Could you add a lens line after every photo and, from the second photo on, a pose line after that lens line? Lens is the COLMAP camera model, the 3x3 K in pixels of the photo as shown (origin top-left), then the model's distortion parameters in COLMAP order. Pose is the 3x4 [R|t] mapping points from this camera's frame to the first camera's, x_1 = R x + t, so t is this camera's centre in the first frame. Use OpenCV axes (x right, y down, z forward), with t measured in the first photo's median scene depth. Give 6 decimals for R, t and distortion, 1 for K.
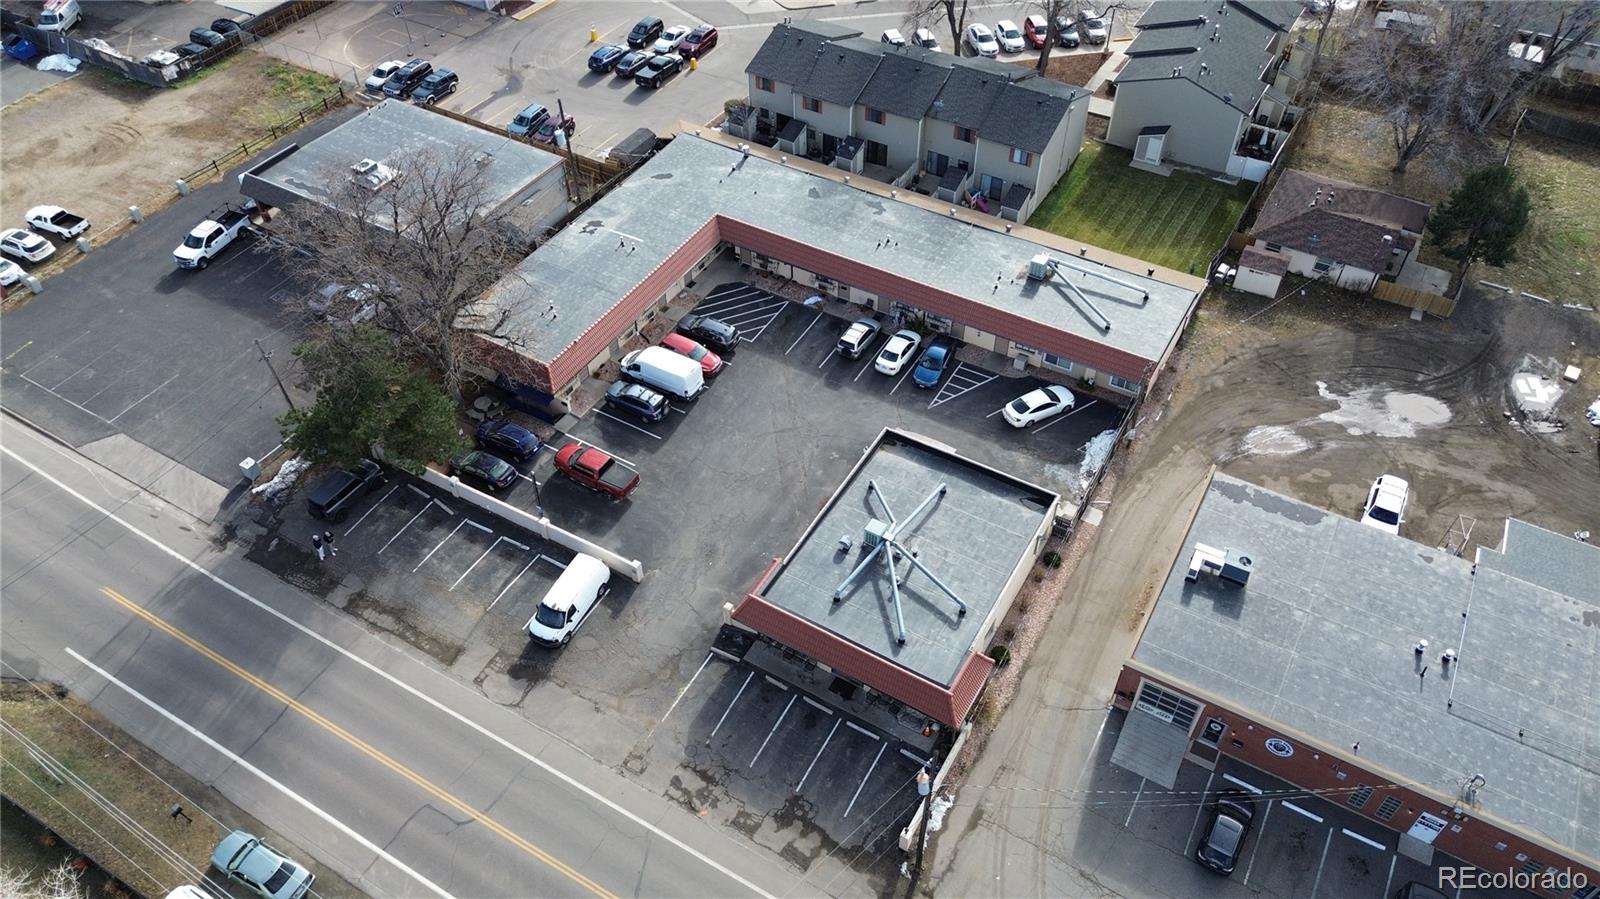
lens RADIAL K [[1131.2, 0, 801.1], [0, 1131.2, 444.5], [0, 0, 1]] dist [0.074351, -0.072084]
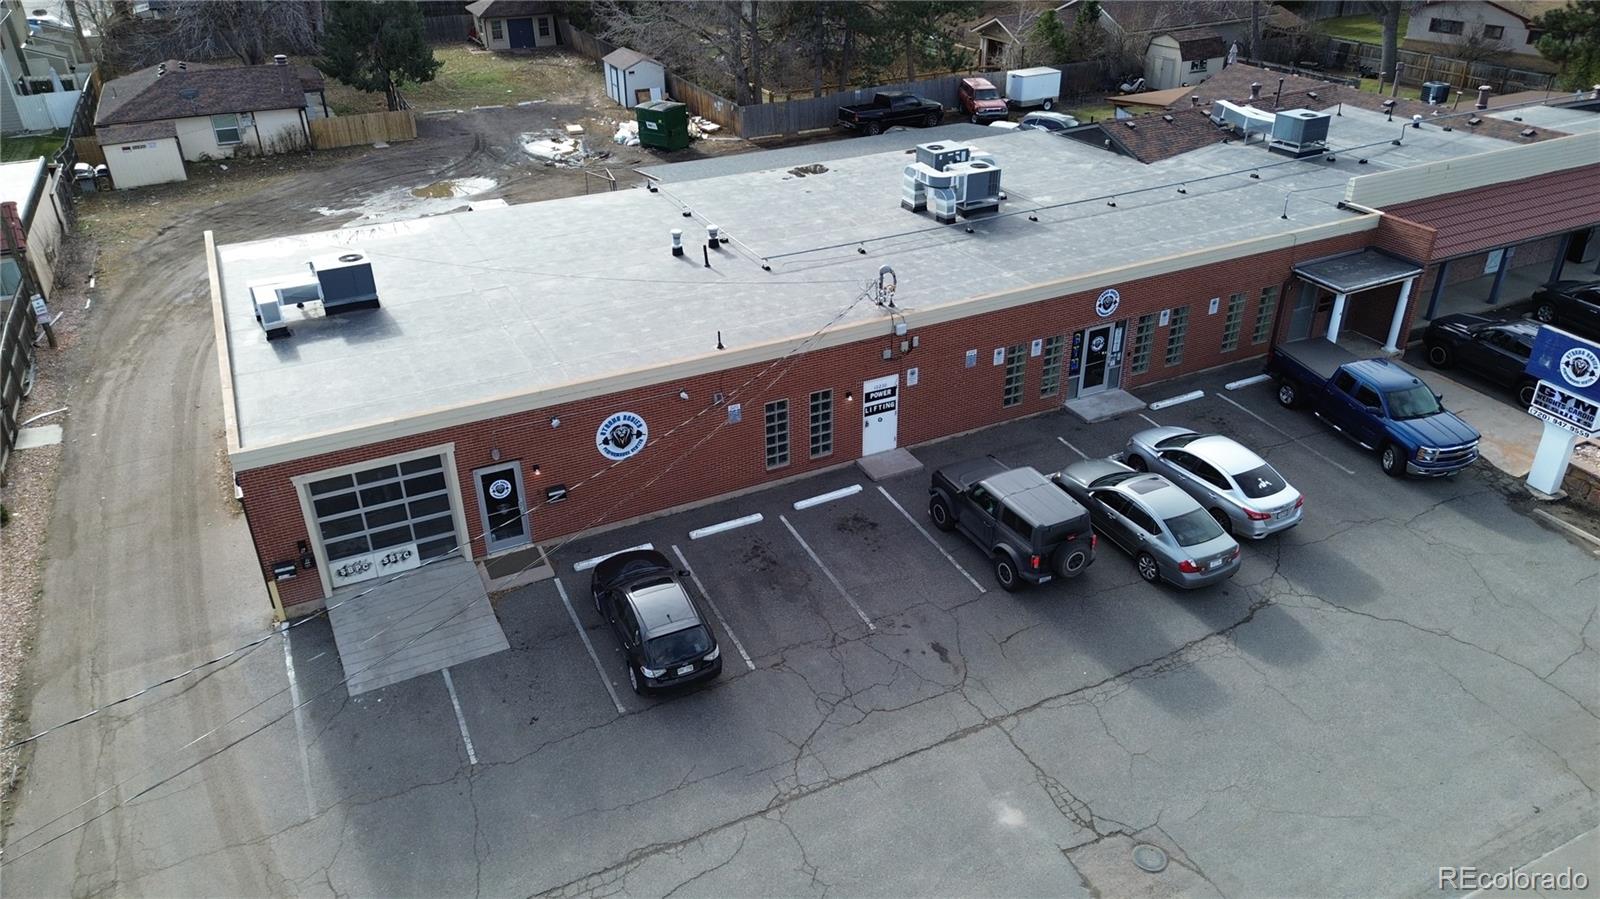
lens RADIAL K [[1131.2, 0, 801.1], [0, 1131.2, 444.5], [0, 0, 1]] dist [0.074351, -0.072084]
pose [[0.558769, -0.400512, 0.726201, 0.081338], [0.596066, 0.802778, -0.015893, 0.234657], [-0.576613, 0.441744, 0.687299, 0.461369]]
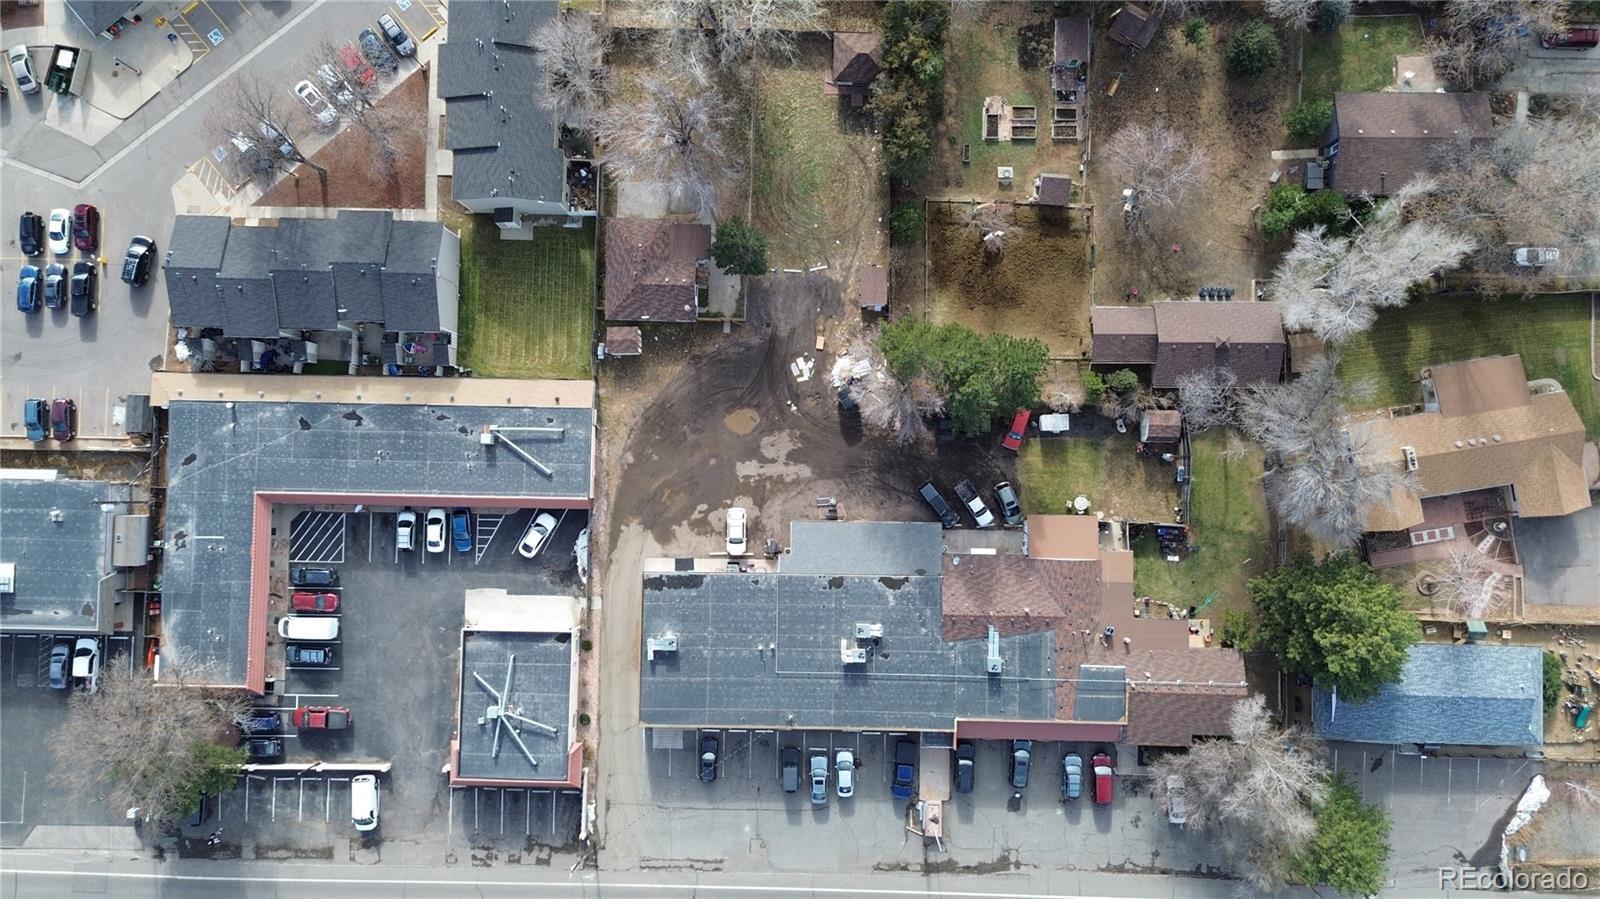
lens RADIAL K [[1097.6, 0, 800.8], [0, 1097.6, 478.4], [0, 0, 1]] dist [0.059075, -0.052718]
pose [[0.872597, -0.488242, 0.013935, 0.549901], [0.352772, 0.649702, 0.673379, -0.995683], [-0.337825, -0.582673, 0.739166, -0.221453]]
